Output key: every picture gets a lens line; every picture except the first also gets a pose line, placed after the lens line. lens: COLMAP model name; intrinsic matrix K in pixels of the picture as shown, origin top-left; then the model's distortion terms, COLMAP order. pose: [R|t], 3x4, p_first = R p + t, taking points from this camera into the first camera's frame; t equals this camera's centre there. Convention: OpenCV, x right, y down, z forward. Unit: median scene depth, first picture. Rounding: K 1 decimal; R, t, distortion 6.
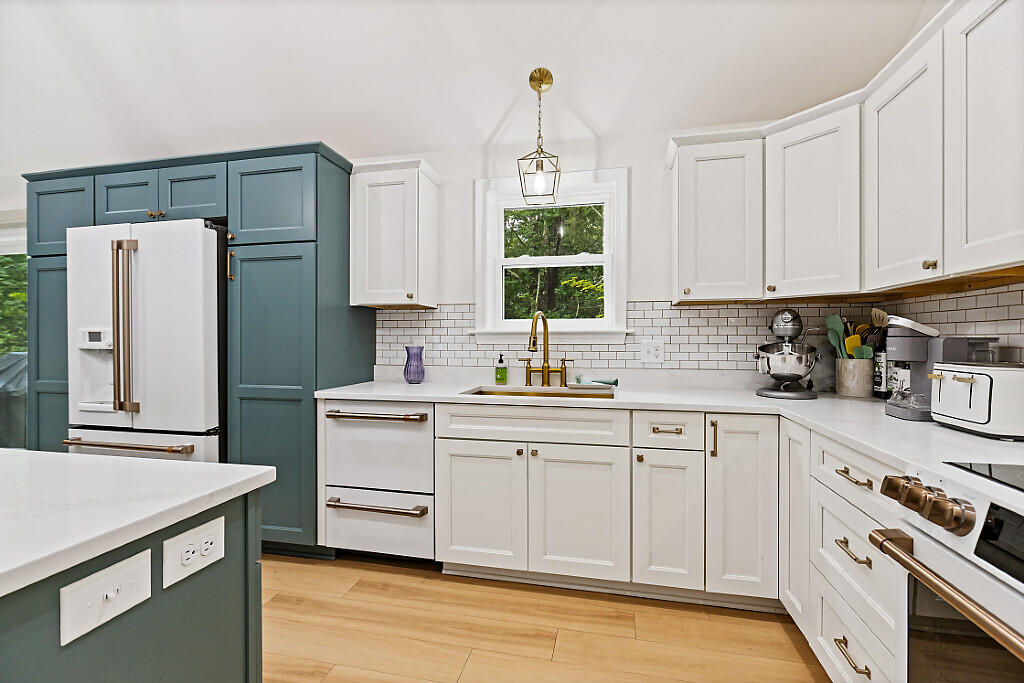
lens RADIAL K [[460.5, 0, 518.0], [0, 460.5, 335.3], [0, 0, 1]] dist [0.001785, -0.000202]
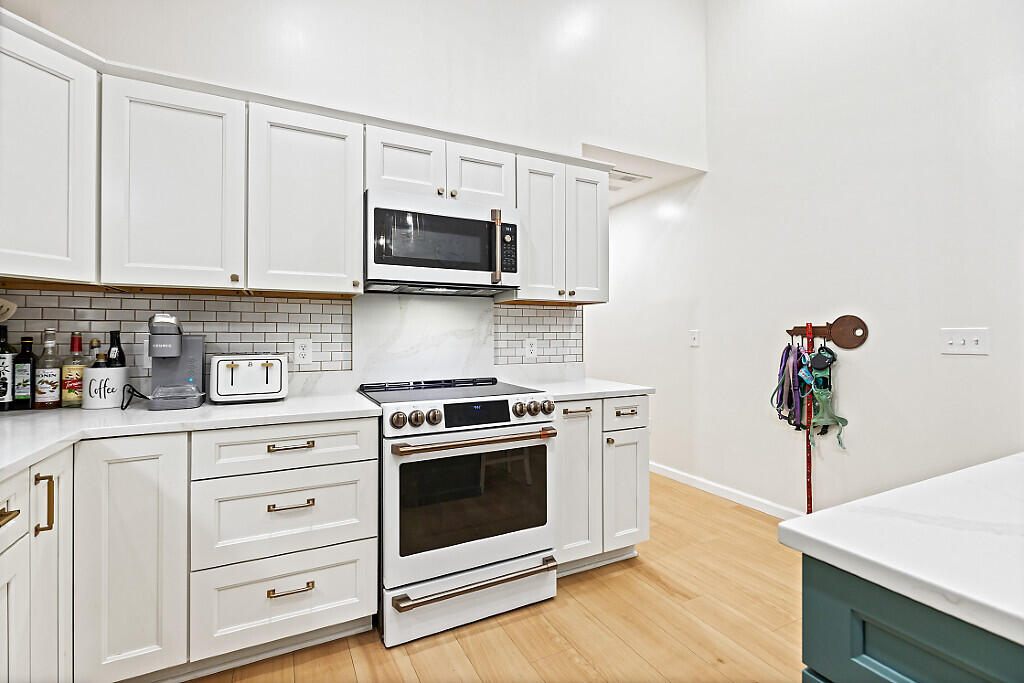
lens RADIAL K [[460.5, 0, 484.0], [0, 460.5, 333.0], [0, 0, 1]] dist [0.001785, -0.000202]
pose [[-0.602814, -0.000762, 0.797881, -0.455065], [-0.004902, 0.999984, -0.002749, -0.000552], [-0.797867, -0.005569, -0.602808, 1.035184]]
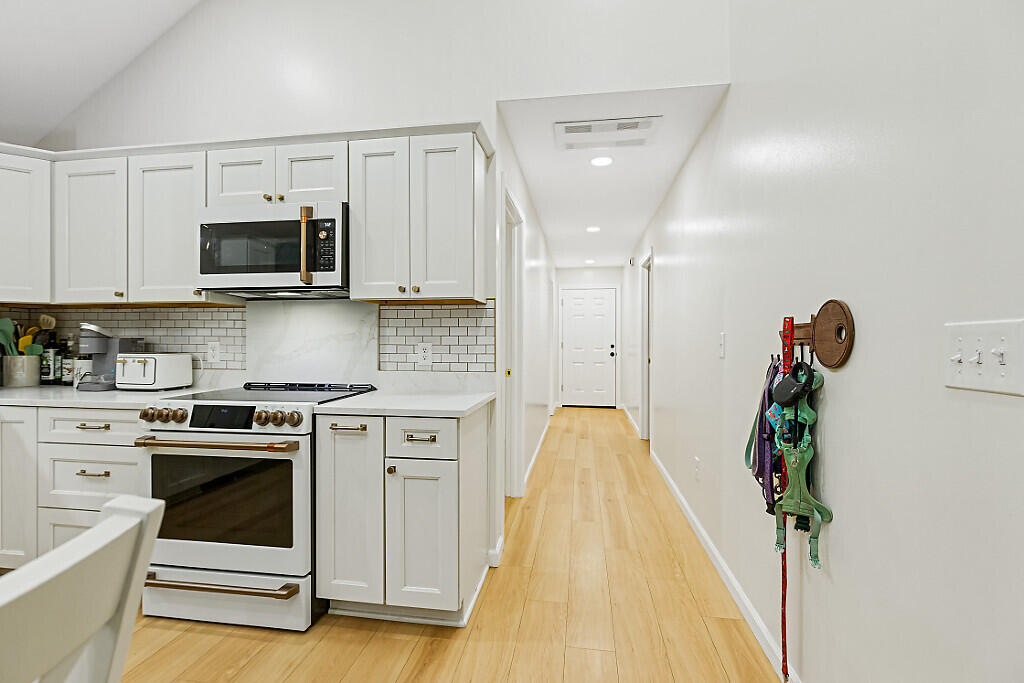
lens RADIAL K [[460.5, 0, 482.6], [0, 460.5, 340.0], [0, 0, 1]] dist [0.001785, -0.000202]
pose [[-0.034809, -0.006576, 0.999372, -0.691196], [-0.006044, 0.999961, 0.006369, -0.005716], [-0.999376, -0.005819, -0.034848, -0.212958]]
